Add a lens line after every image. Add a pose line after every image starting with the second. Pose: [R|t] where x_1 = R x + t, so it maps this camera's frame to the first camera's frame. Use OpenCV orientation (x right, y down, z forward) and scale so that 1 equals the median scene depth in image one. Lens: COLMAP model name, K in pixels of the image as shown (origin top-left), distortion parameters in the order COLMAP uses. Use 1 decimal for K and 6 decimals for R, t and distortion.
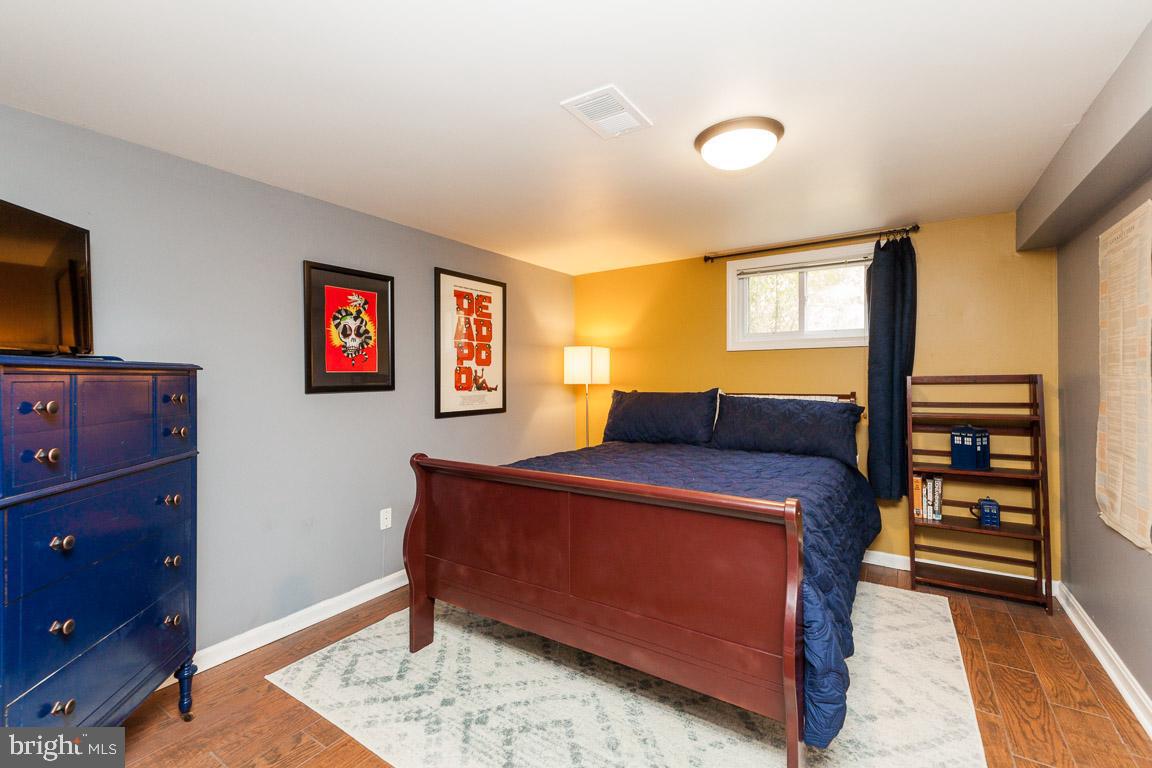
lens RADIAL K [[496.3, 0, 580.3], [0, 496.3, 378.5], [0, 0, 1]] dist [0.031915, 0.000090]
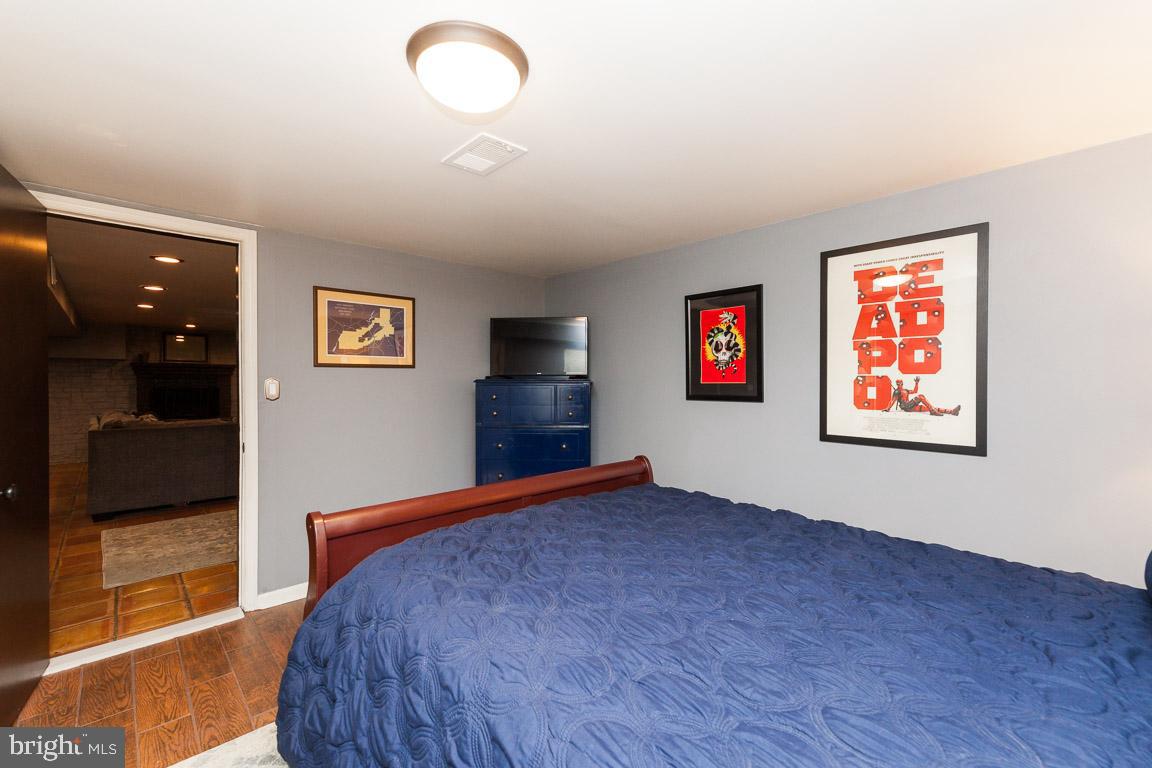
lens RADIAL K [[496.3, 0, 572.6], [0, 496.3, 380.4], [0, 0, 1]] dist [0.031915, 0.000090]
pose [[-0.237683, 0.014478, -0.971235, 0.575279], [0.002981, 0.999895, 0.014176, -0.029402], [0.971338, 0.000474, -0.237701, 0.778522]]
